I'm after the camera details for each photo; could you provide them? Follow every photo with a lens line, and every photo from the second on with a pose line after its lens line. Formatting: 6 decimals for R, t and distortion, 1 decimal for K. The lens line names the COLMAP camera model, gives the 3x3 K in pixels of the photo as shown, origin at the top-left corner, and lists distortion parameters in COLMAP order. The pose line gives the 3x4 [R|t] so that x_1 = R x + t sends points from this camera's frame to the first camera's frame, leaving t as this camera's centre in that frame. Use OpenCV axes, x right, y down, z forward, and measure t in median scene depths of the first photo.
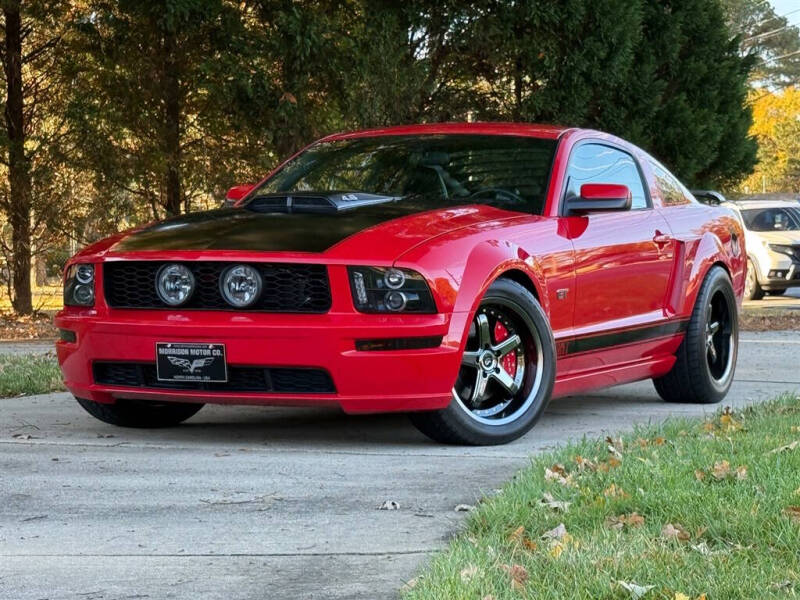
lens RADIAL K [[2024.9, 0, 395.6], [0, 2024.9, 295.3], [0, 0, 1]] dist [0.265200, 0.000000]
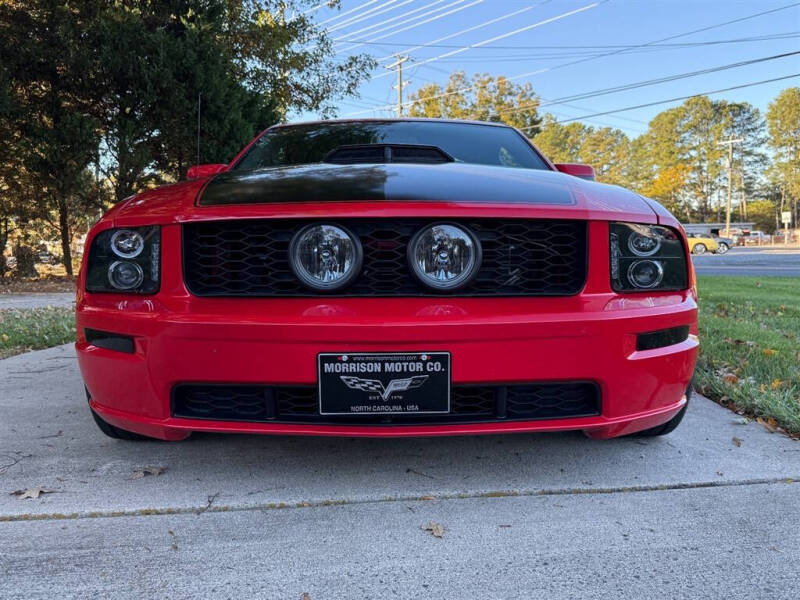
lens RADIAL K [[694.3, 0, 393.4], [0, 694.3, 299.2], [0, 0, 1]] dist [0.101298, -0.053151]
pose [[0.907649, -0.044027, 0.417414, -0.182989], [0.022414, 0.998149, 0.056544, -0.003992], [-0.419130, -0.041966, 0.906956, 0.806965]]
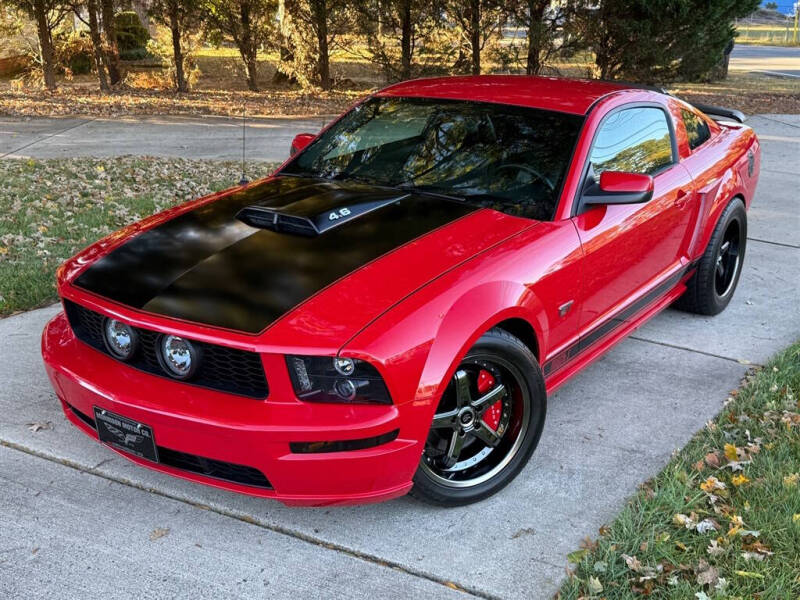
lens RADIAL K [[895.9, 0, 399.9], [0, 895.9, 295.2], [0, 0, 1]] dist [0.201440, 0.000000]
pose [[0.985585, 0.060207, -0.158105, 0.080817], [-0.014675, 0.961434, 0.274644, -0.140201], [0.168543, -0.268365, 0.948459, 0.646097]]
